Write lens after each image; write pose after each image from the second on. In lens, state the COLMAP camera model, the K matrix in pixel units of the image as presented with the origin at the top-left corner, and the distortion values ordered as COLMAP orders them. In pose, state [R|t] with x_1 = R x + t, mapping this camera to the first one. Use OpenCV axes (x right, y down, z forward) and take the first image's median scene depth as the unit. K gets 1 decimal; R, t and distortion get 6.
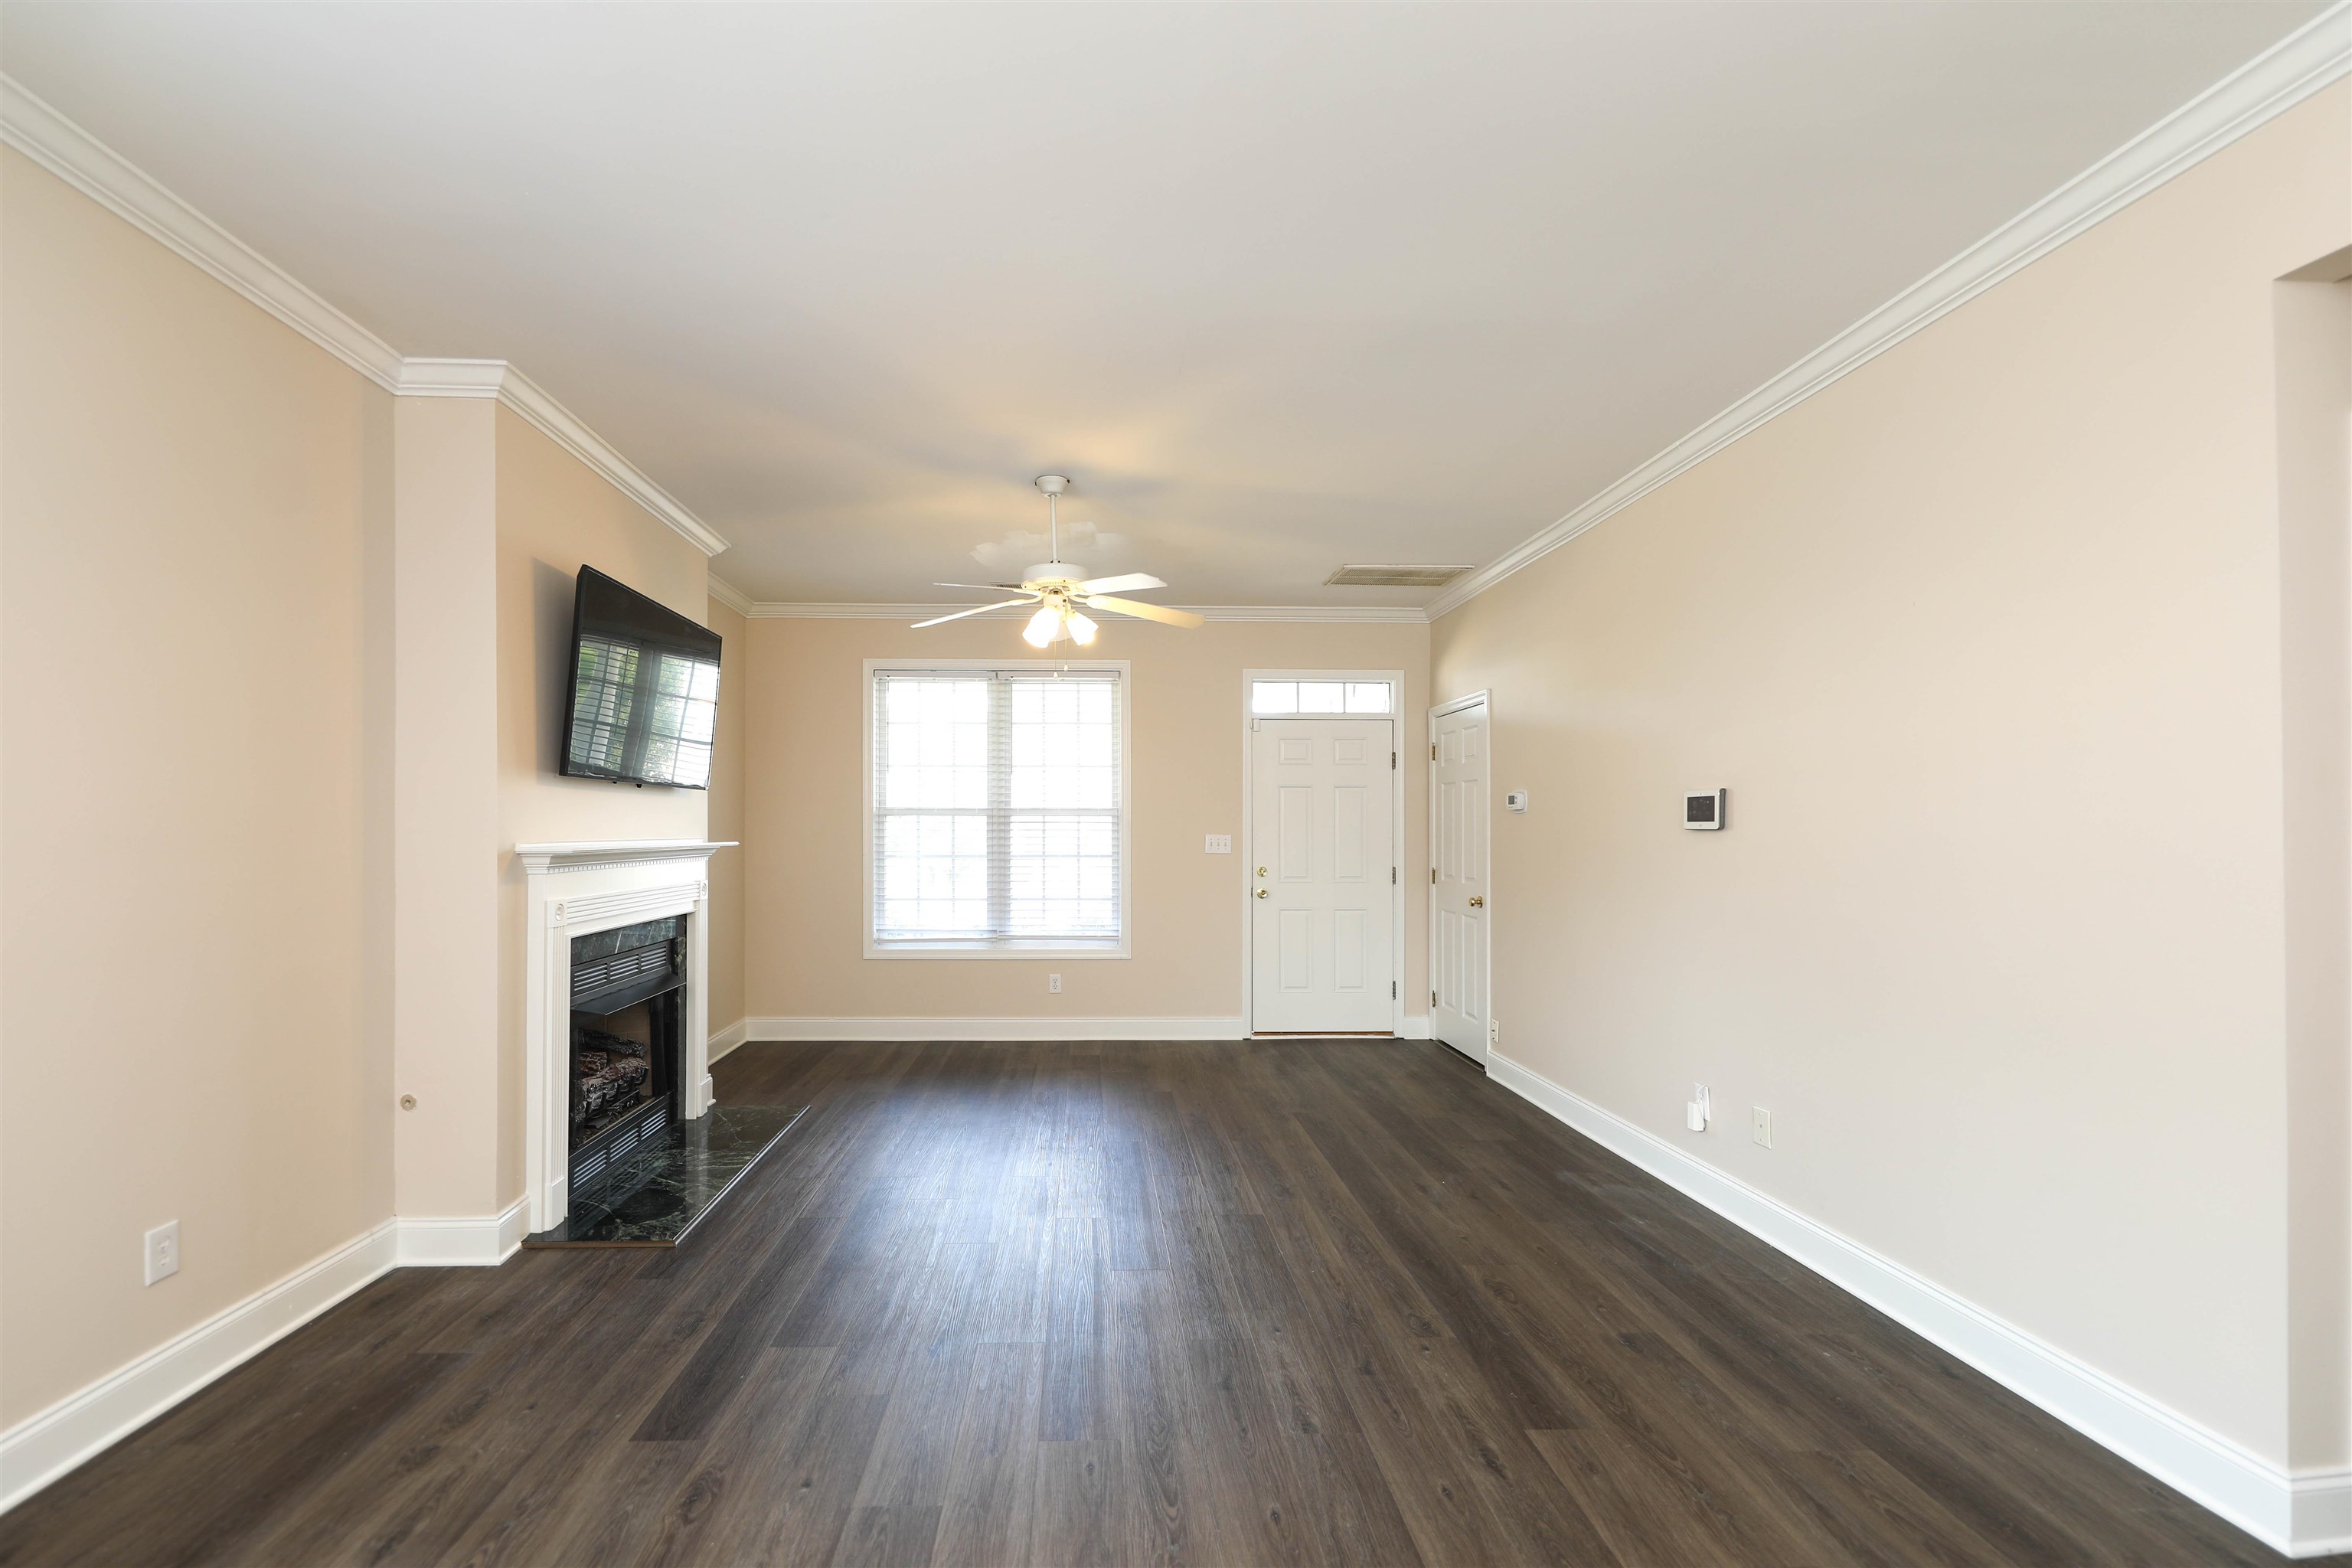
lens RADIAL K [[985.2, 0, 1096.7], [0, 985.2, 830.6], [0, 0, 1]] dist [0.015153, -0.000054]
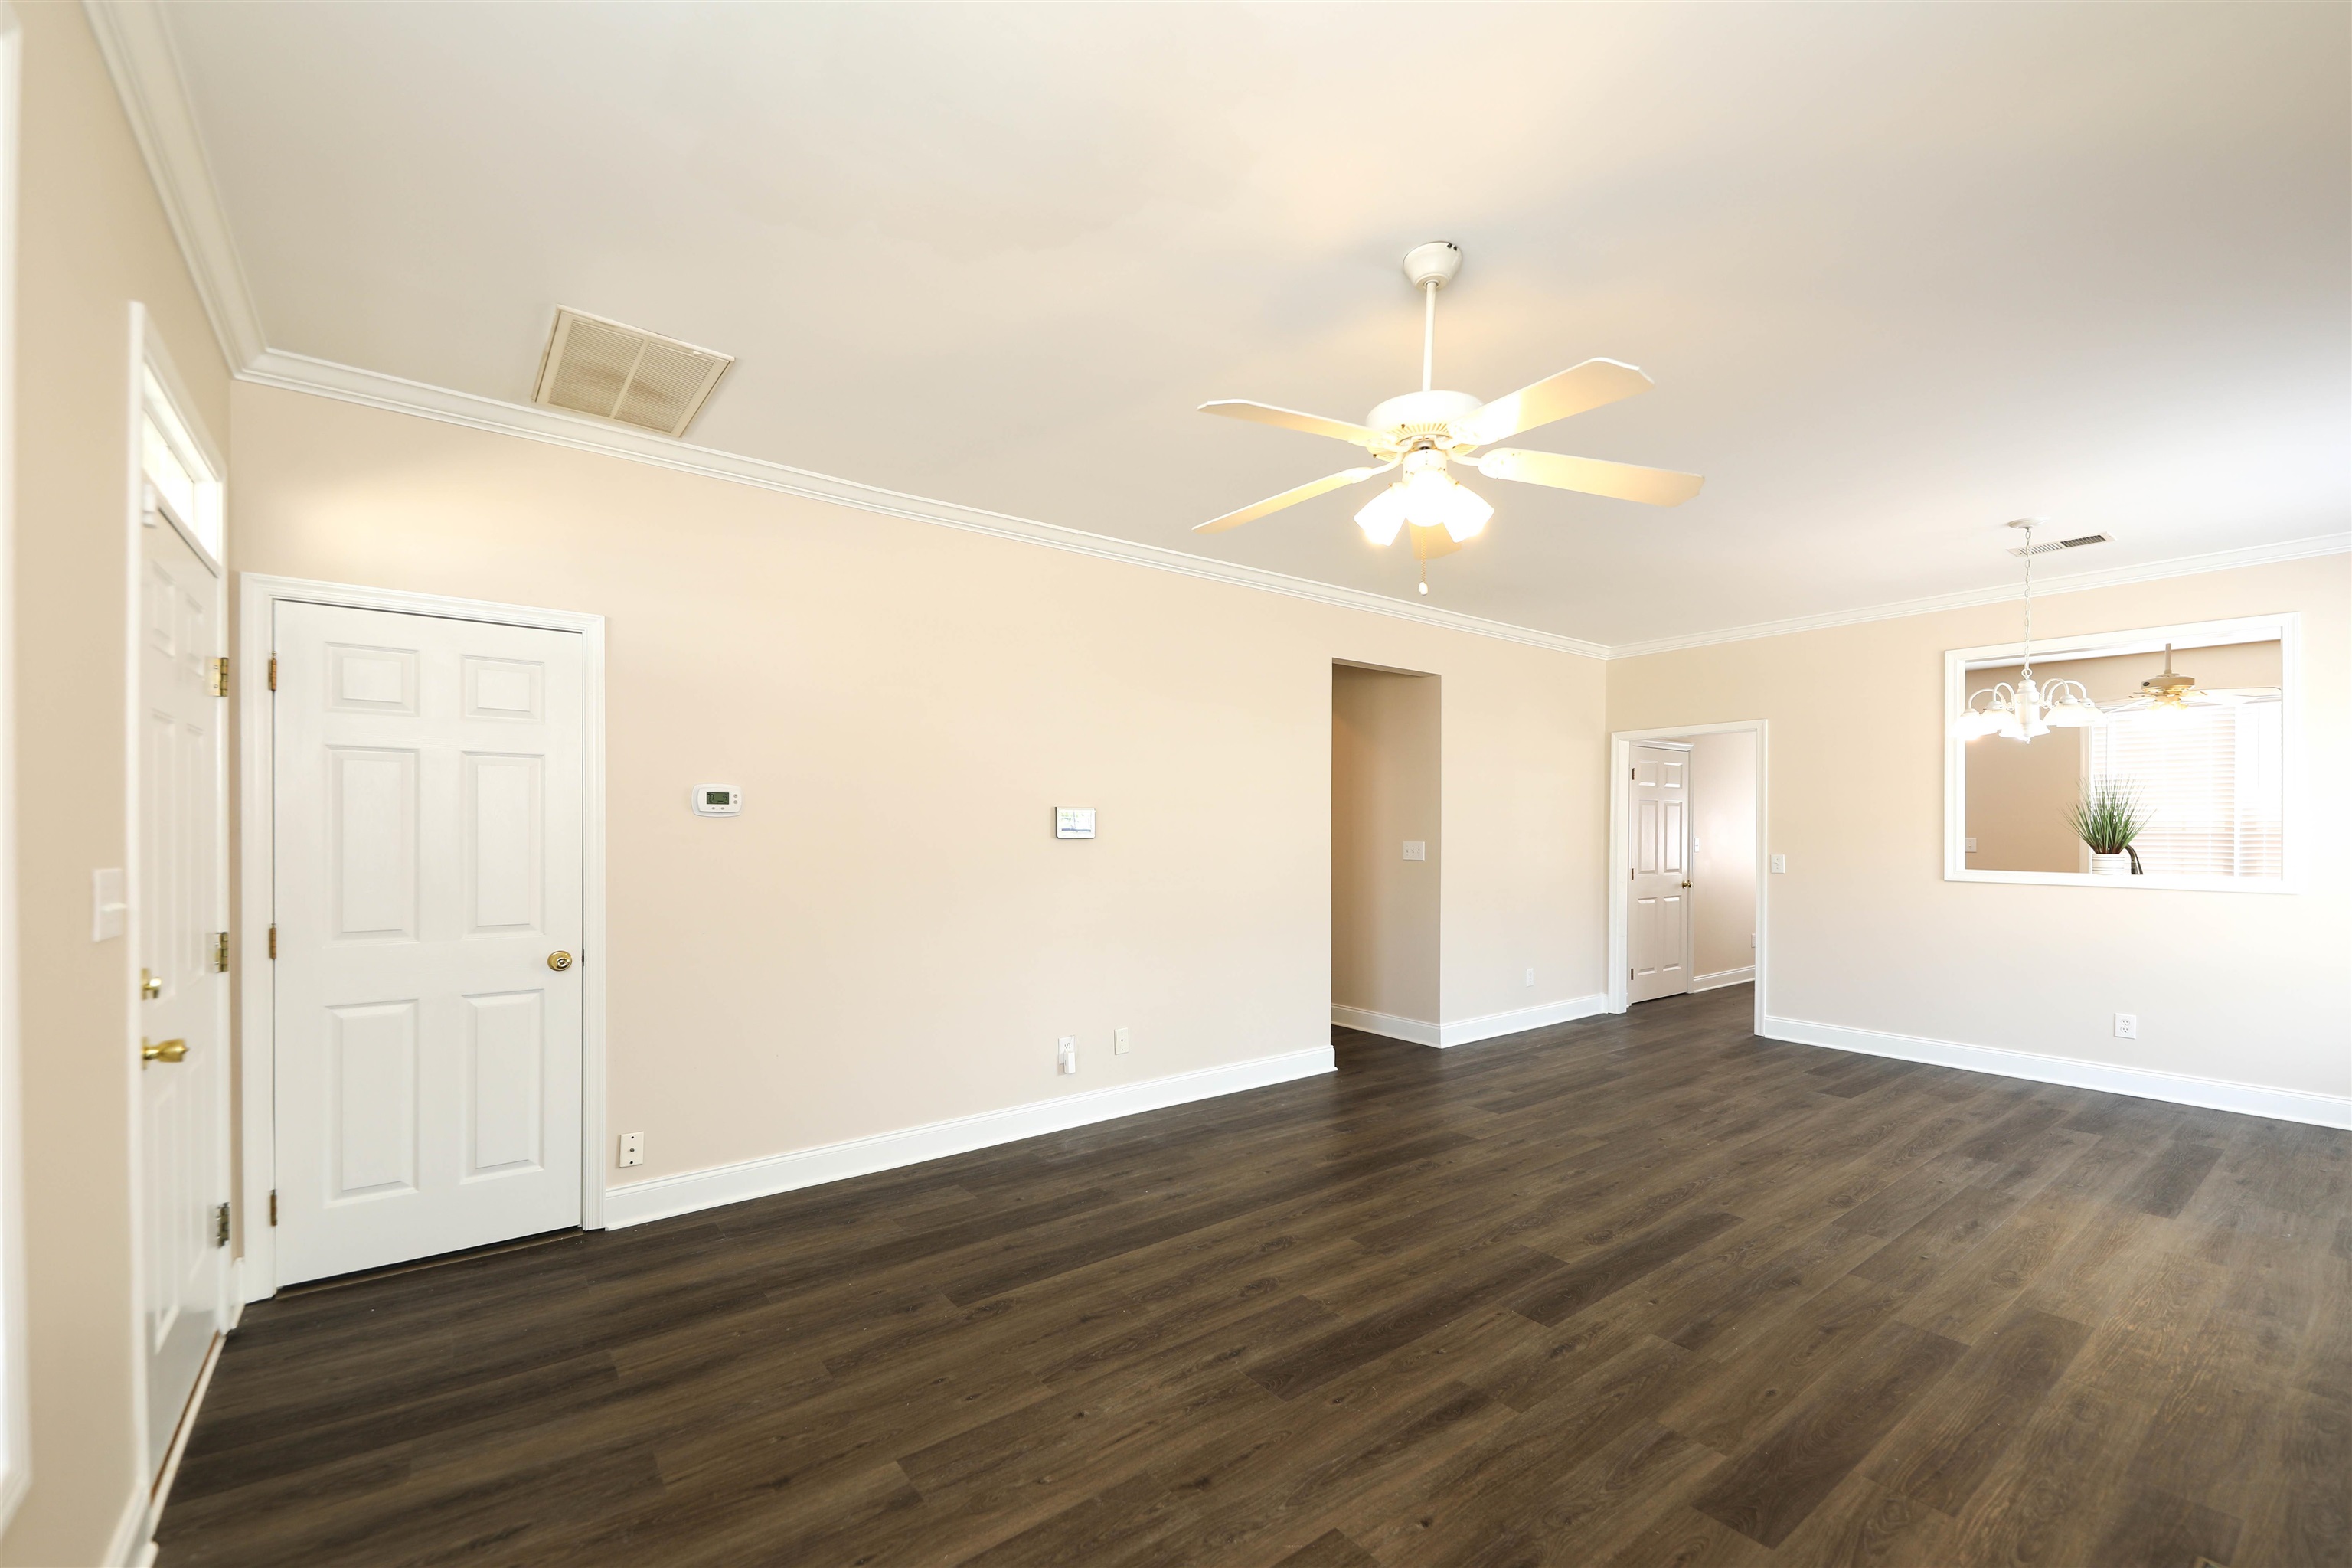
lens RADIAL K [[945.0, 0, 1180.6], [0, 945.0, 834.2], [0, 0, 1]] dist [-0.000251, -0.000336]
pose [[-0.593198, -0.005434, 0.805038, -0.285031], [-0.003704, 0.999985, 0.004020, -0.005189], [-0.805048, -0.000597, -0.593209, 1.012621]]
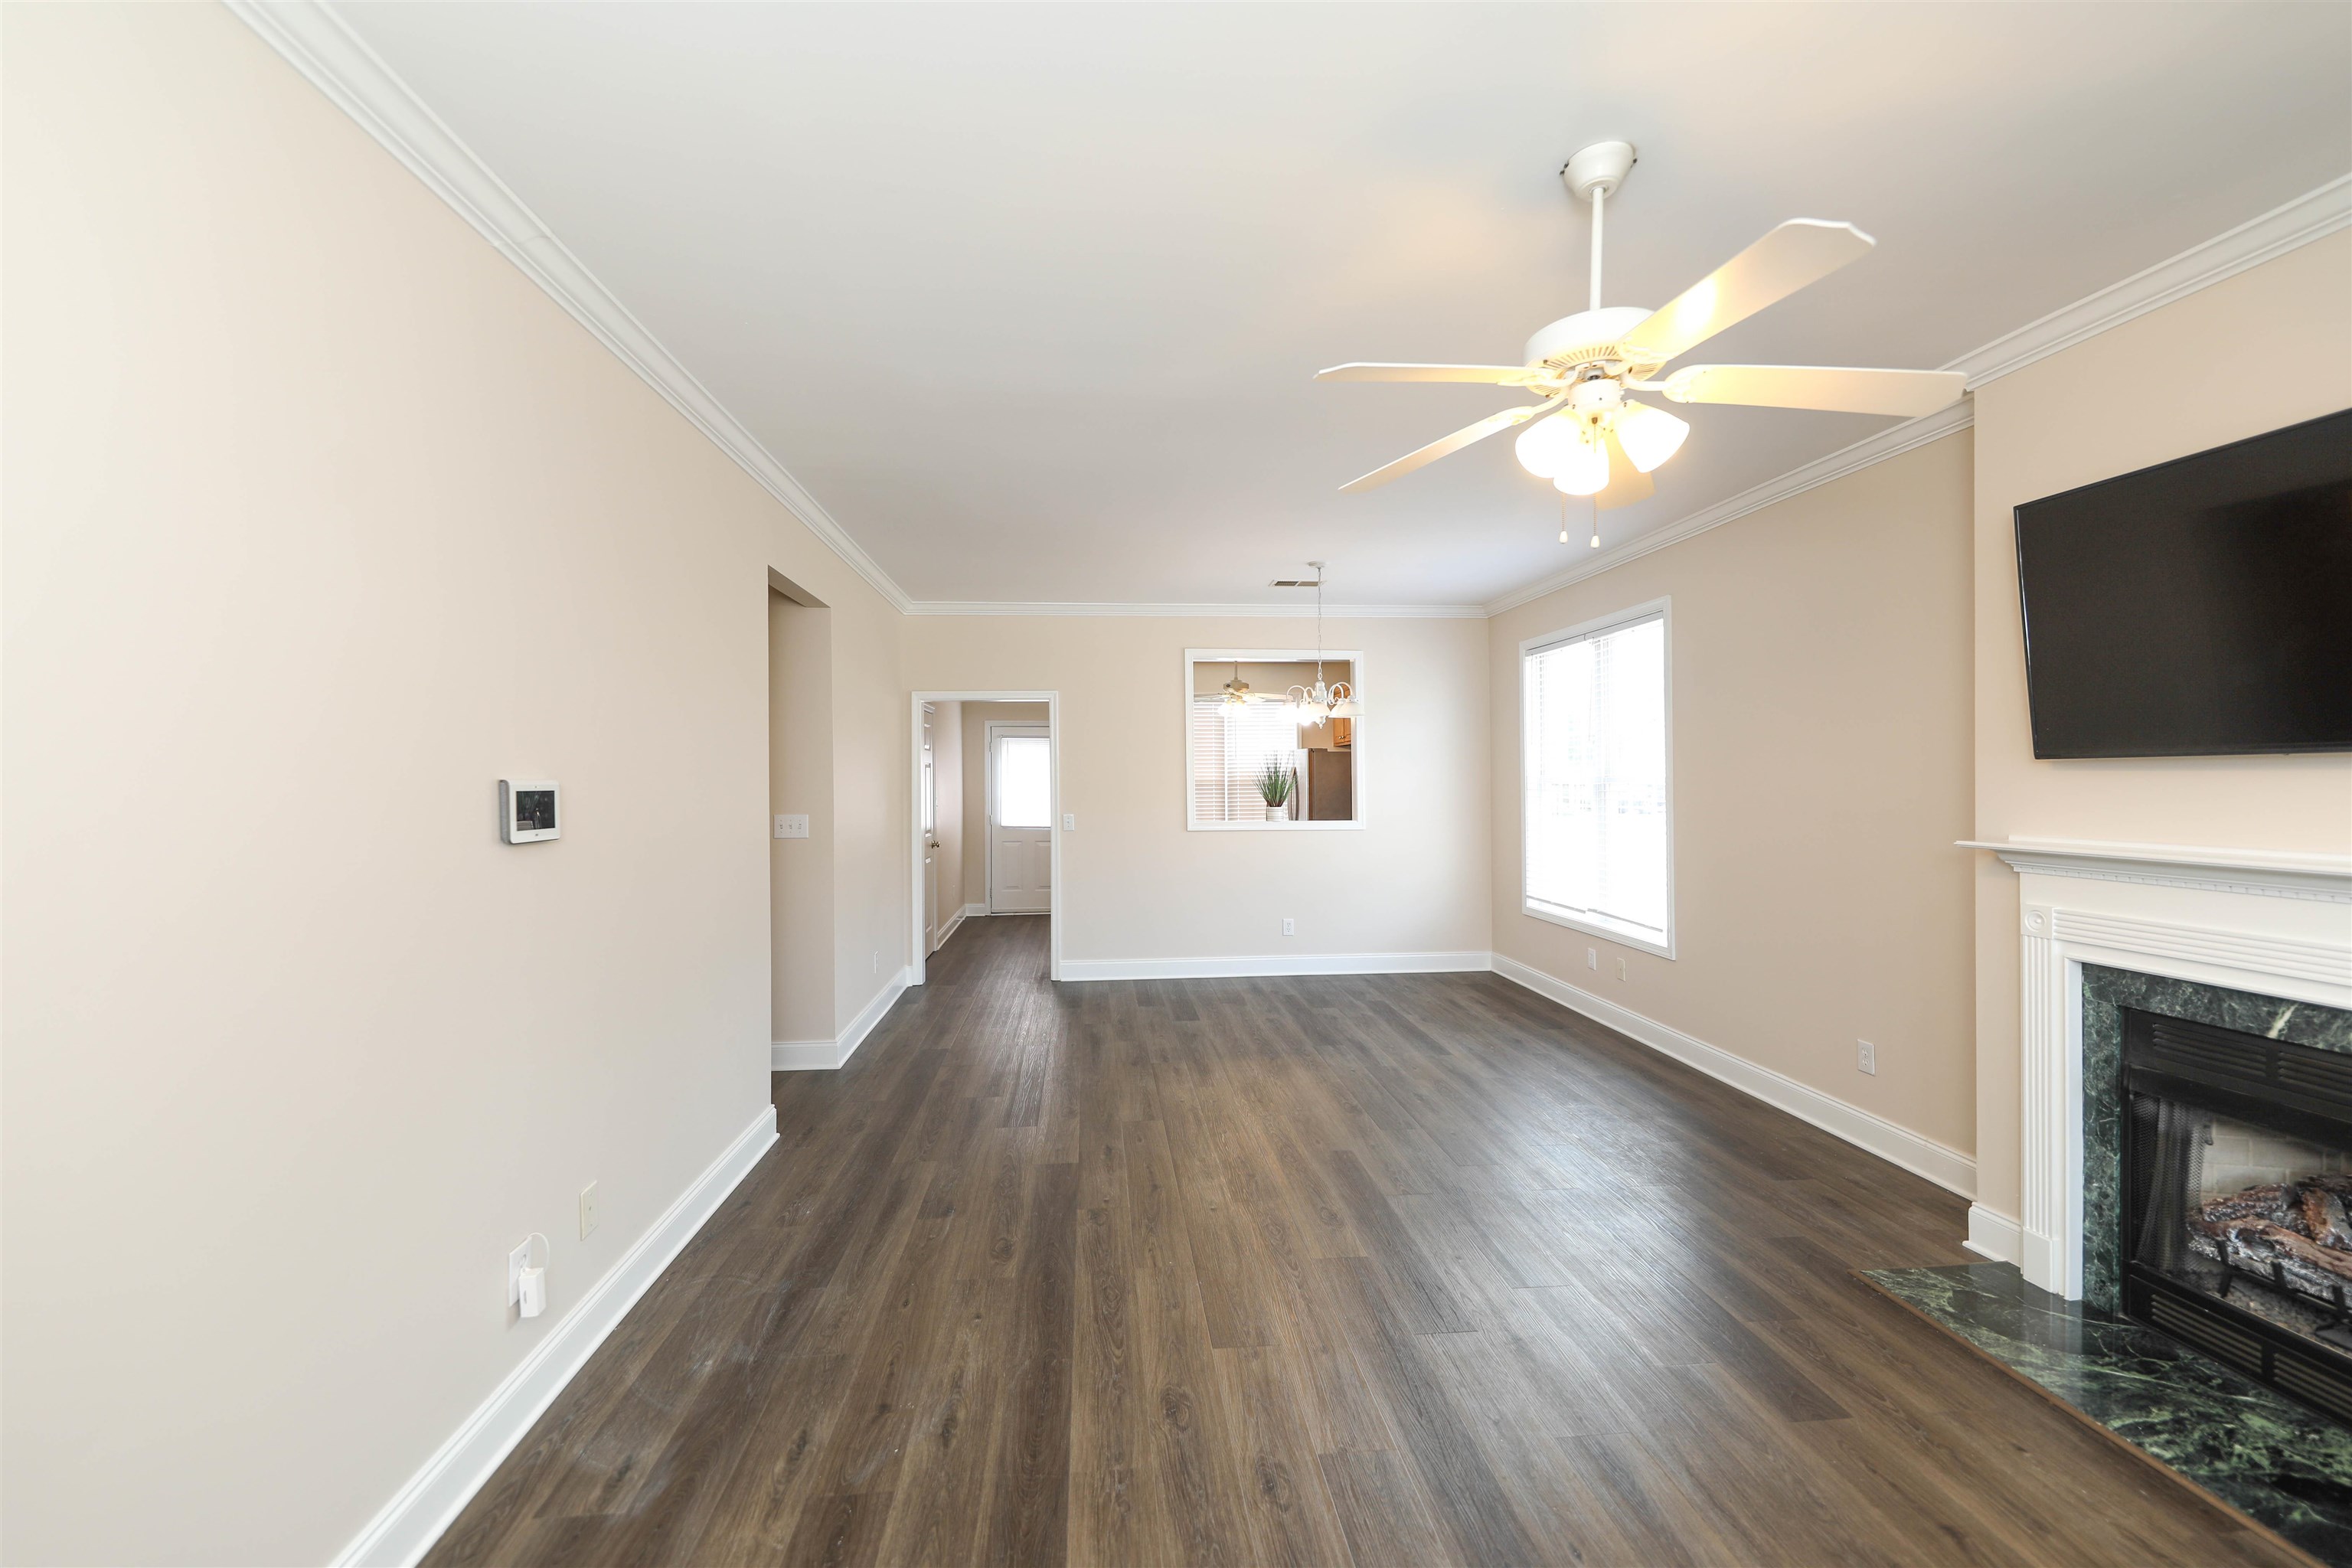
lens RADIAL K [[944.5, 0, 1159.2], [0, 944.5, 783.9], [0, 0, 1]] dist [0.014617, -0.008967]
pose [[-0.997993, 0.004604, -0.063154, 0.152090], [0.004257, 0.999975, 0.005631, -0.024654], [0.063178, 0.005350, -0.997988, 1.029415]]
